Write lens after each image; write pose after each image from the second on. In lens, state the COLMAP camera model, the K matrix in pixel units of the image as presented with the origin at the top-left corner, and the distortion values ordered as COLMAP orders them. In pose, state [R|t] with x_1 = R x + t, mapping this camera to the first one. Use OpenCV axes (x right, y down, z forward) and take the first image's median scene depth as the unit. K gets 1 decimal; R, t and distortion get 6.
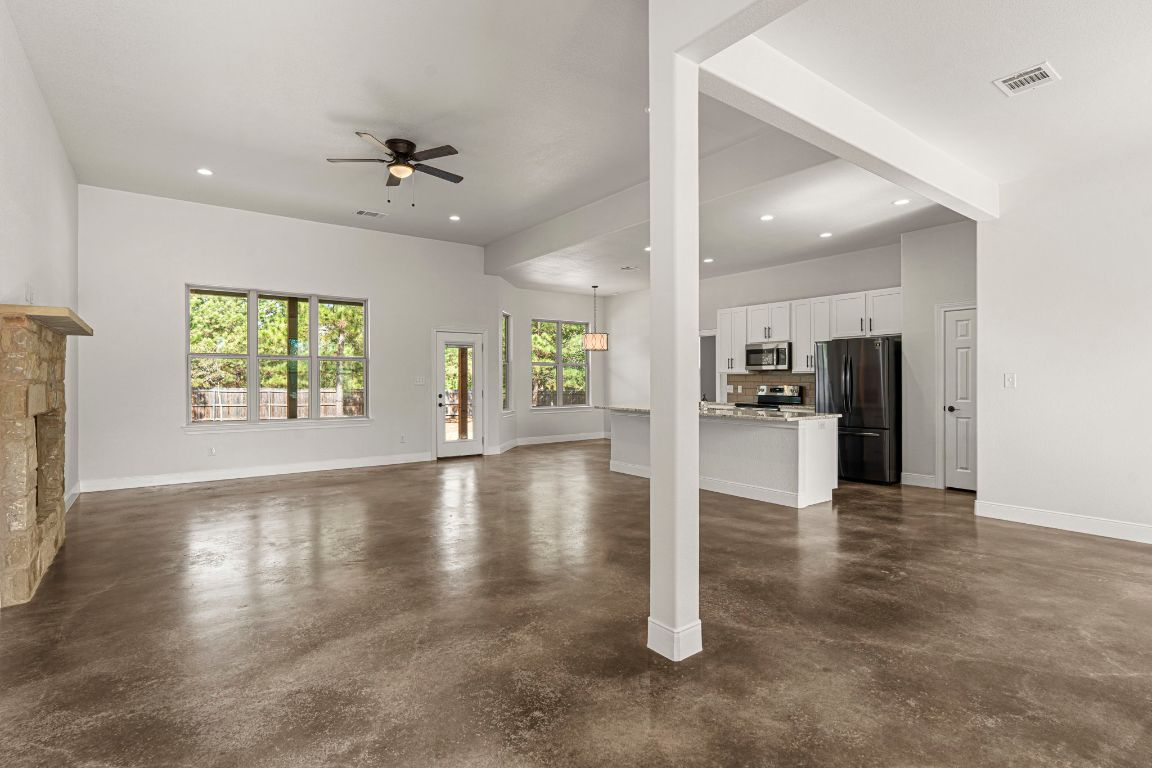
lens RADIAL K [[558.0, 0, 576.3], [0, 558.0, 387.4], [0, 0, 1]] dist [-0.002445, 0.000430]
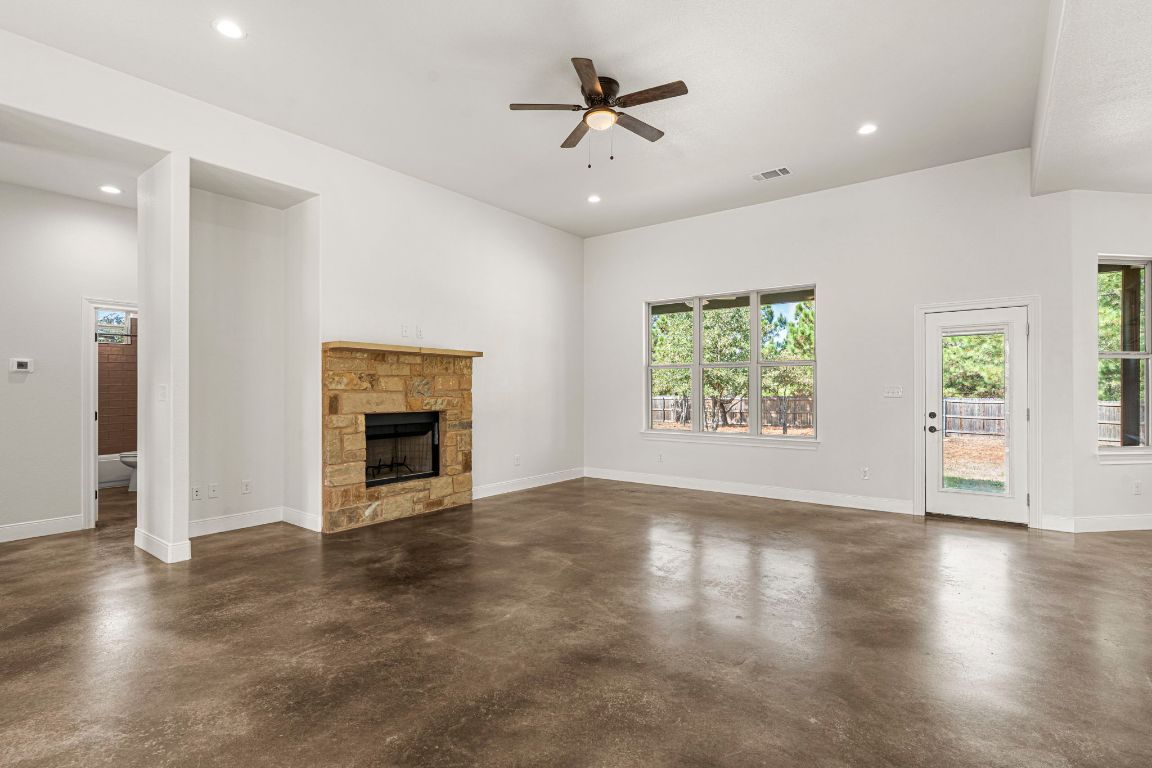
lens RADIAL K [[558.0, 0, 576.3], [0, 558.0, 387.4], [0, 0, 1]] dist [-0.002445, 0.000430]
pose [[0.271078, -0.003786, -0.962550, 0.298886], [-0.012331, 0.999897, -0.007405, -0.007111], [0.962478, 0.013877, 0.271004, 0.536292]]
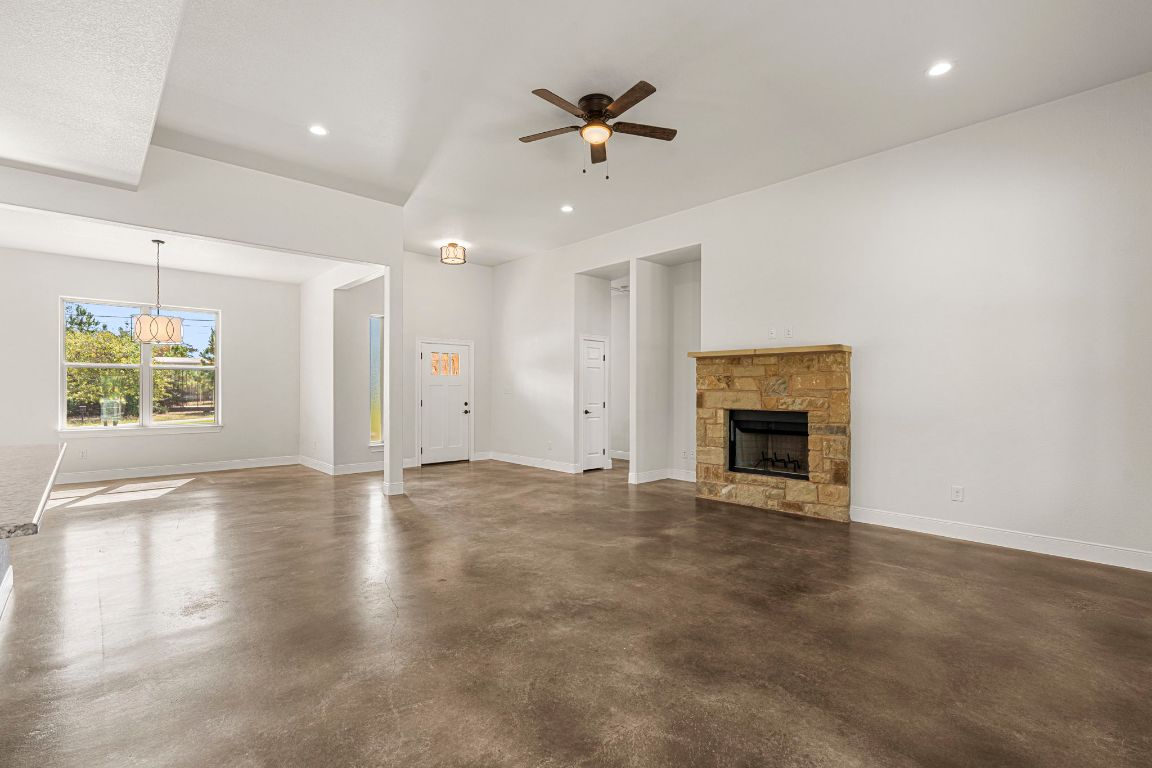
lens RADIAL K [[523.2, 0, 576.0], [0, 523.2, 384.0], [0, 0, 1]] dist [-0.003649, 0.000099]
pose [[-0.994073, -0.003656, -0.108656, -0.145251], [-0.003591, 0.999993, -0.000796, -0.012697], [0.108658, -0.000401, -0.994079, 1.252083]]
